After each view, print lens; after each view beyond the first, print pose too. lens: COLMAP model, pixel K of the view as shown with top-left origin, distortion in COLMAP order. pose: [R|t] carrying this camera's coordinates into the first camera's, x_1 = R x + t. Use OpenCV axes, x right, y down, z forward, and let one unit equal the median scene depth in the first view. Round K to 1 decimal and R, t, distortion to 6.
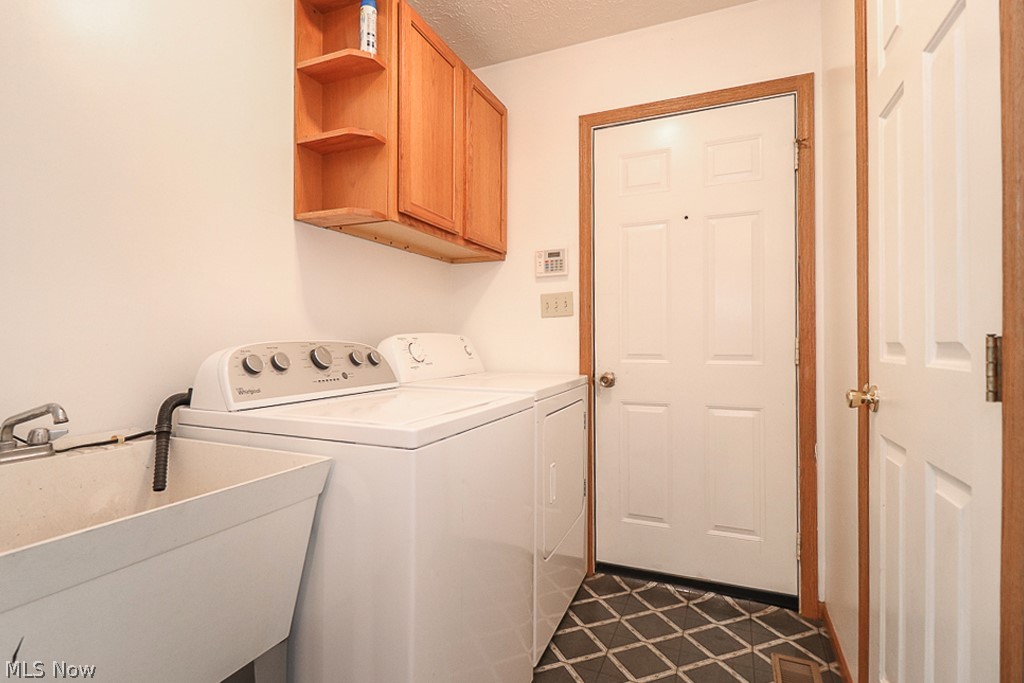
lens RADIAL K [[496.6, 0, 511.3], [0, 496.6, 338.6], [0, 0, 1]] dist [0.011052, -0.009717]
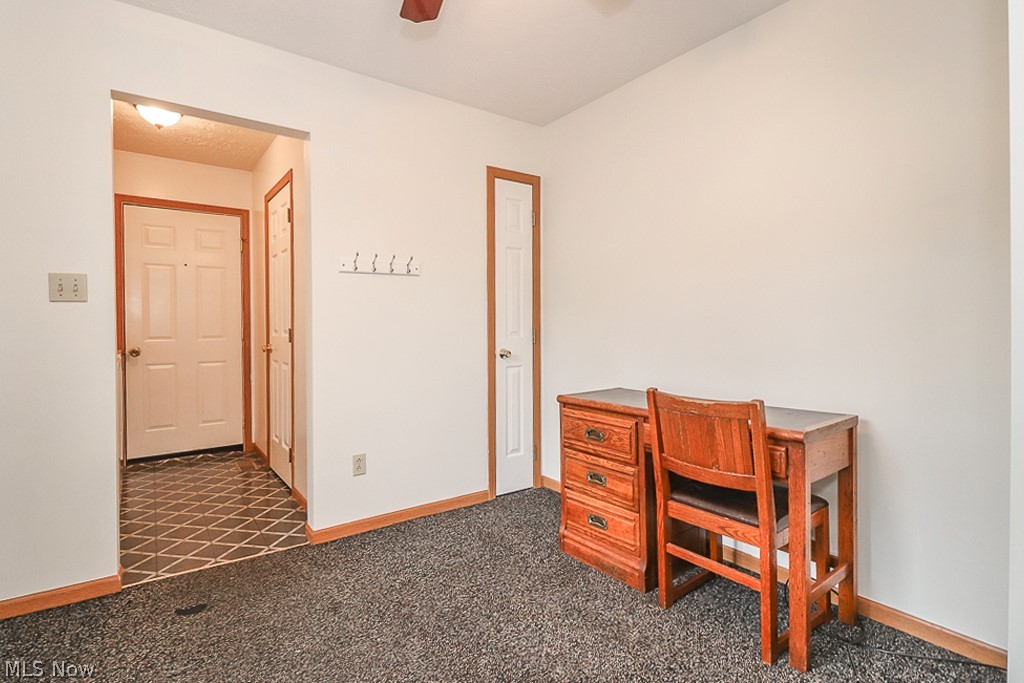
lens RADIAL K [[496.6, 0, 515.2], [0, 496.6, 329.7], [0, 0, 1]] dist [0.011052, -0.009717]
pose [[0.494911, -0.009538, 0.868891, -0.656527], [-0.000658, 0.999935, 0.011352, -0.016138], [-0.868943, -0.006190, 0.494873, -1.007952]]
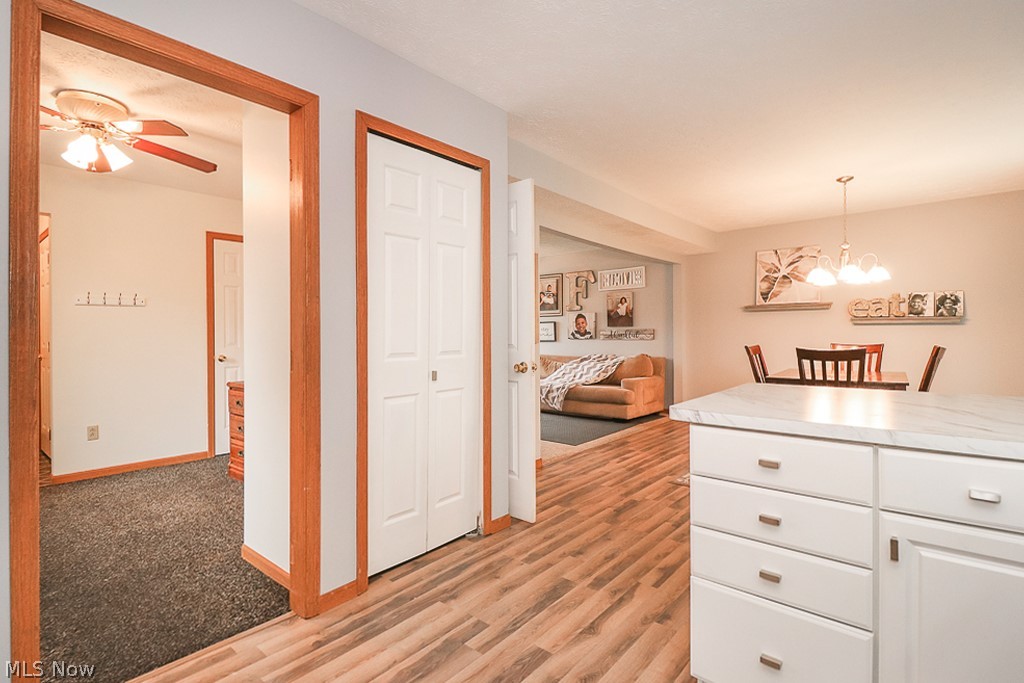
lens RADIAL K [[496.6, 0, 514.0], [0, 496.6, 335.4], [0, 0, 1]] dist [0.011052, -0.009717]
pose [[0.290452, -0.005850, 0.956872, -1.079174], [-0.001323, 0.999978, 0.006515, -0.042786], [-0.956889, -0.003158, 0.290438, -2.058460]]
